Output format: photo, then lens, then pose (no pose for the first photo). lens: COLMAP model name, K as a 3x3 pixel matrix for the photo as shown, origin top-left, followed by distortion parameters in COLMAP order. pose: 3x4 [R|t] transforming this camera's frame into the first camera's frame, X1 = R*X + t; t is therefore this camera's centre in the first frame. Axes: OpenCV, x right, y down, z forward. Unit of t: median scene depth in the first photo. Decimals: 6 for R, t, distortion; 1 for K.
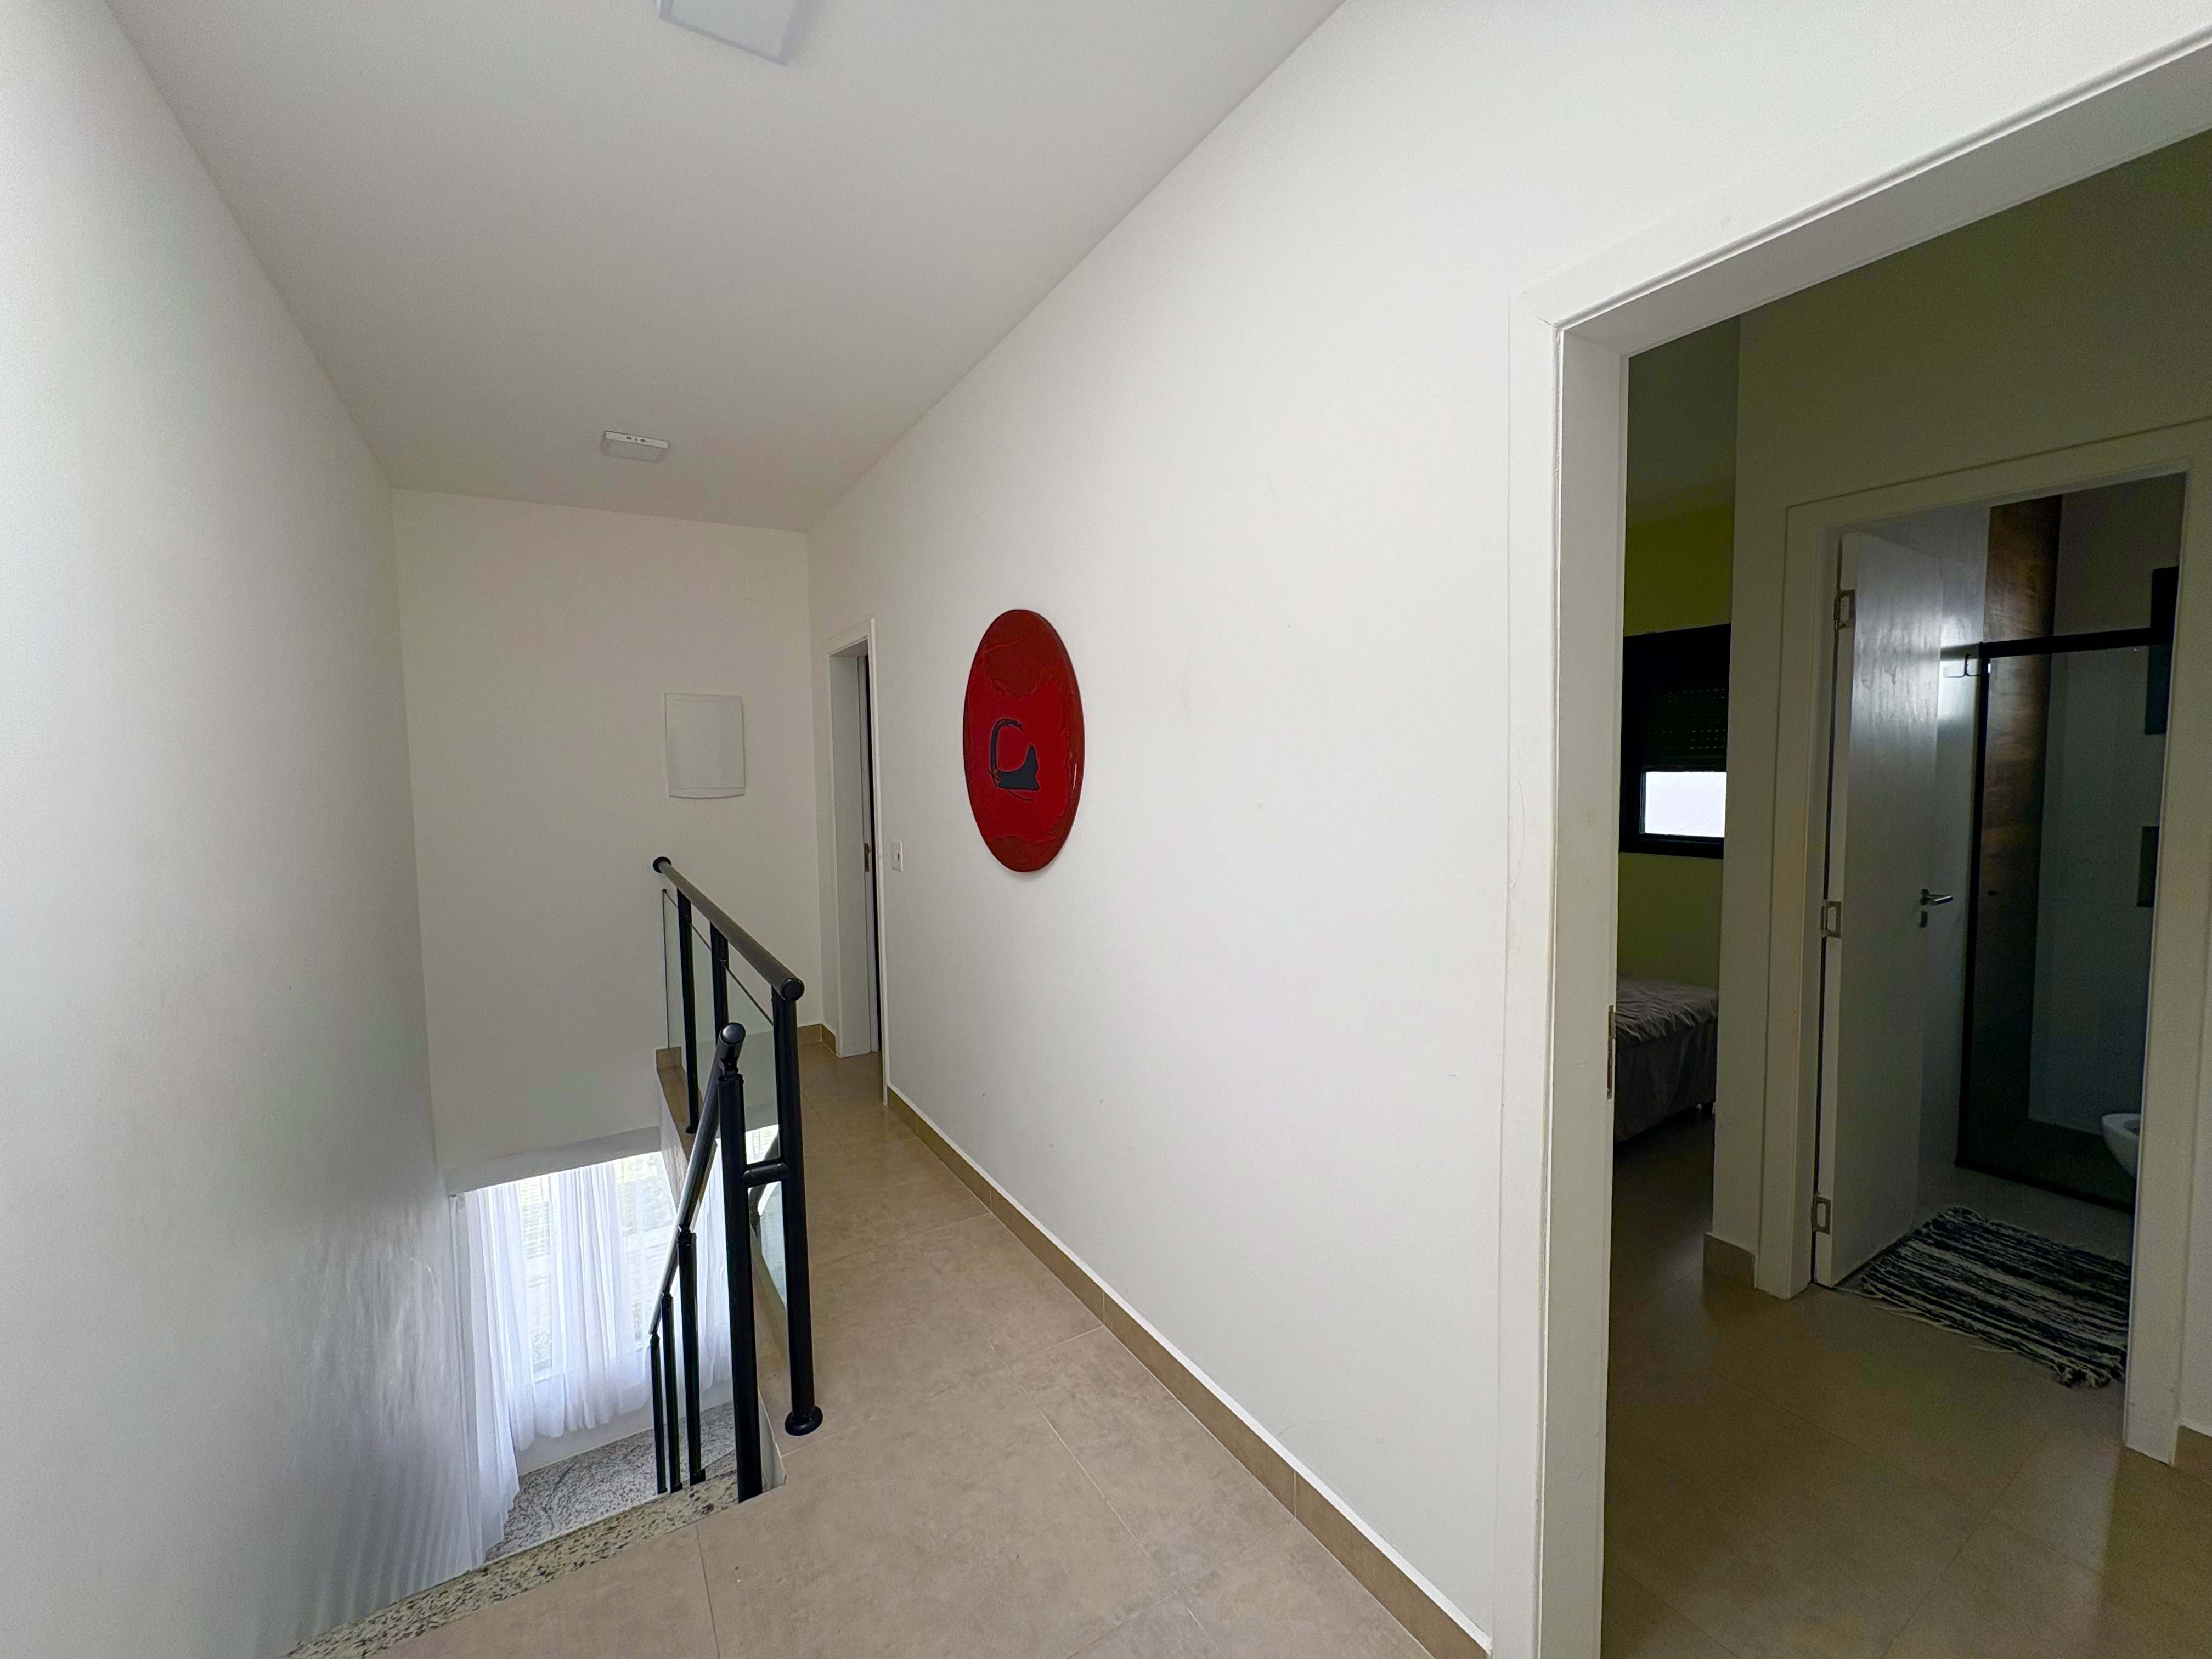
lens RADIAL K [[883.1, 0, 1099.4], [0, 883.1, 827.4], [0, 0, 1]] dist [-0.001296, 0.000060]
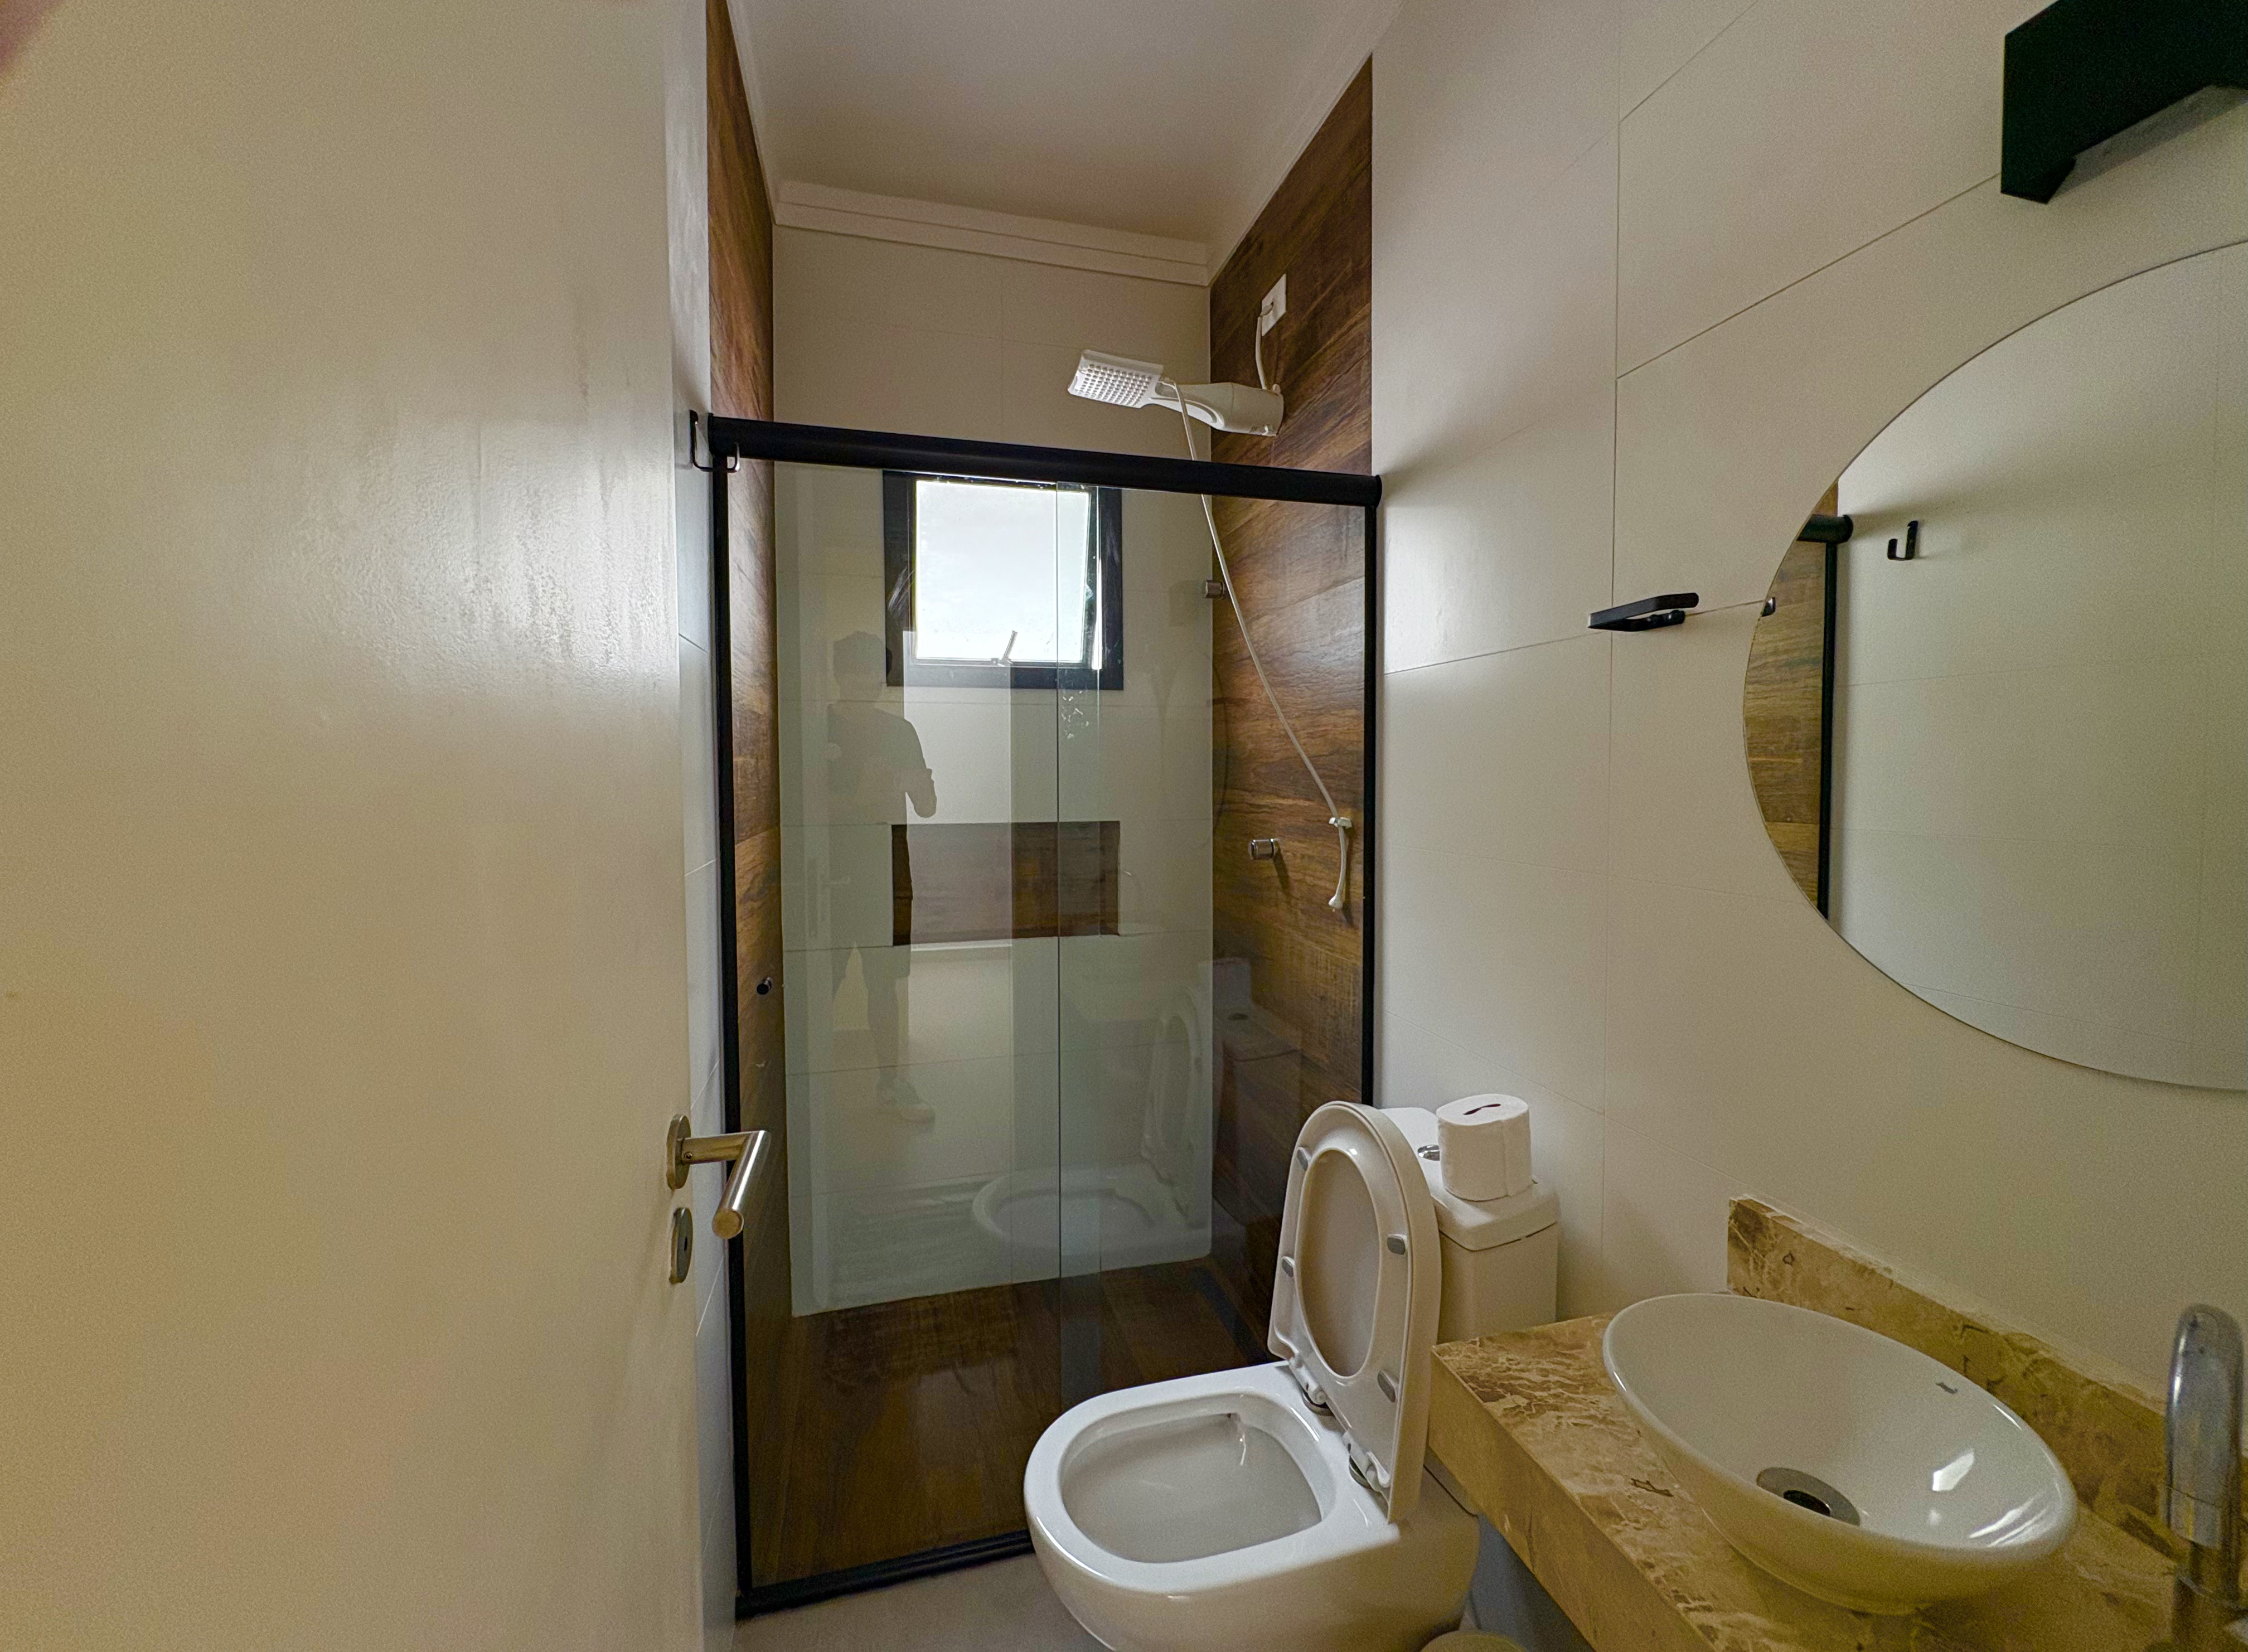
lens RADIAL K [[897.4, 0, 1119.1], [0, 897.4, 823.7], [0, 0, 1]] dist [-0.001296, 0.000060]
pose [[0.288247, -0.034602, 0.956931, 0.732036], [0.051851, 0.998445, 0.020484, -0.009686], [-0.956151, 0.043713, 0.289593, 0.801926]]
